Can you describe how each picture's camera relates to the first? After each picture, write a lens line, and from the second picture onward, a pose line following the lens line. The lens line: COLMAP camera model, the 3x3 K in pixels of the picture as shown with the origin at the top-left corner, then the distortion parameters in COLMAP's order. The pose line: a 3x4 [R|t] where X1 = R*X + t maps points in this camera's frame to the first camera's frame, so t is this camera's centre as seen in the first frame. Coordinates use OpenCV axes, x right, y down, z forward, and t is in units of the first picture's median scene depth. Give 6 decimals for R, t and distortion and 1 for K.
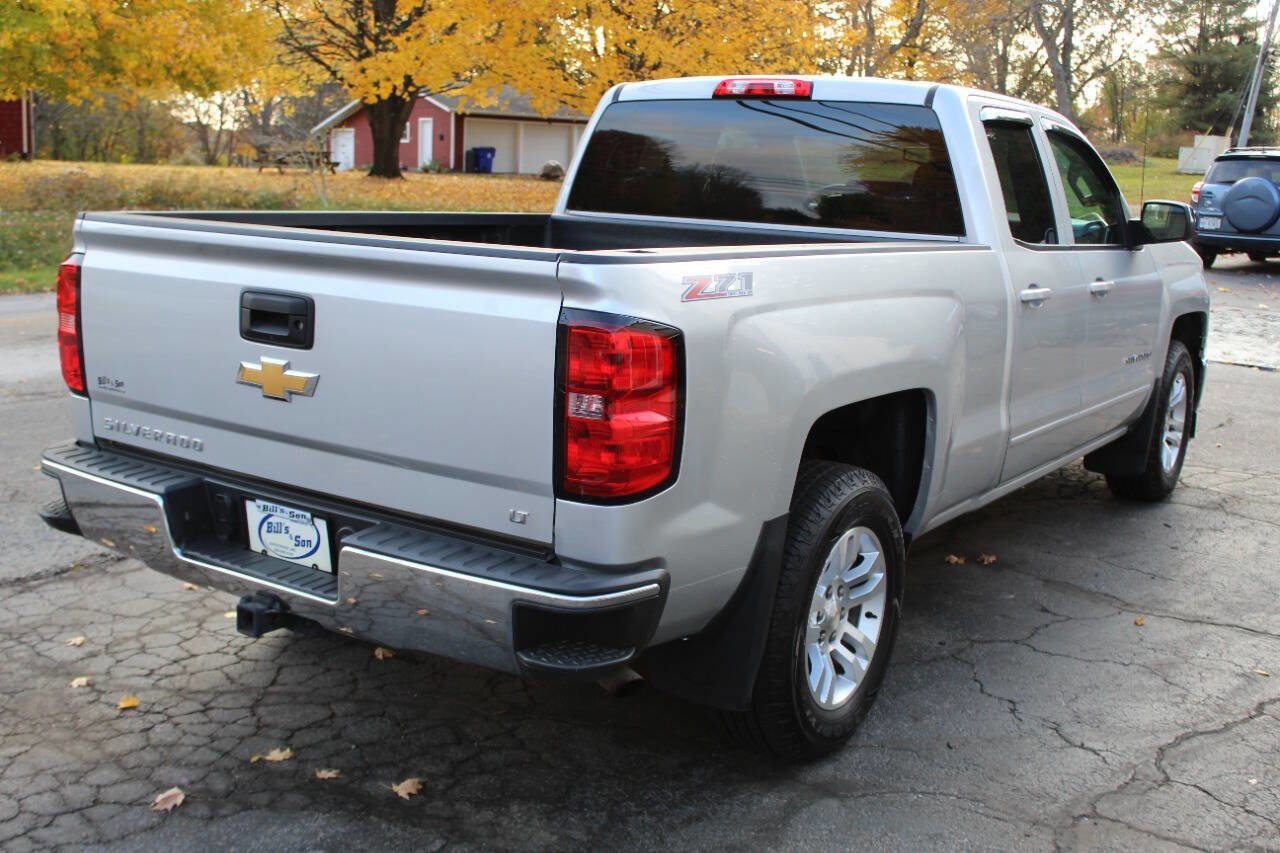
lens RADIAL K [[1661.6, 0, 570.2], [0, 1661.6, 371.9], [0, 0, 1]] dist [0.018112, 0.027999]
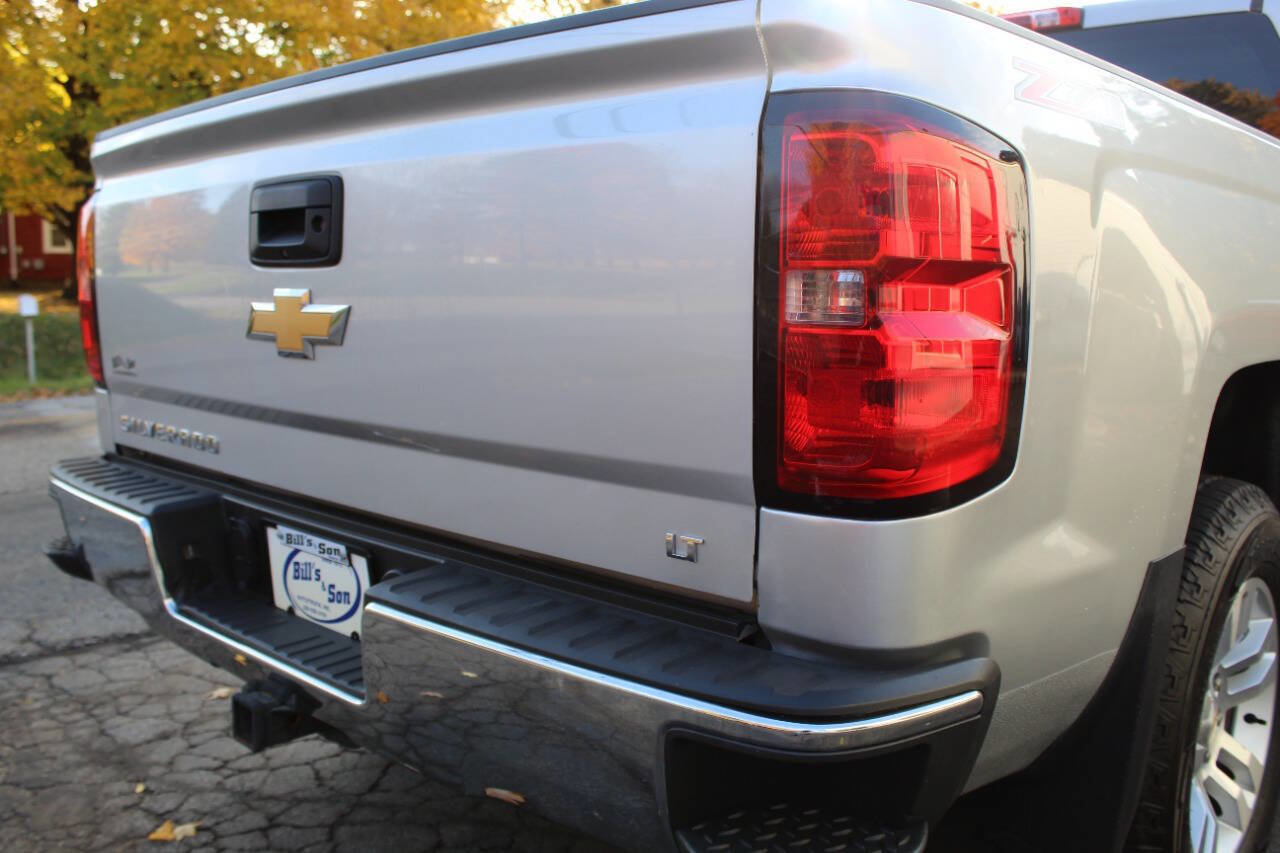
lens RADIAL K [[1218.8, 0, 638.4], [0, 1218.8, 391.9], [0, 0, 1]] dist [-0.149401, 0.178600]
pose [[0.994458, -0.005866, -0.104967, -0.005539], [-0.001789, 0.997354, -0.072680, 0.059130], [0.105115, 0.072465, 0.991816, 0.559979]]
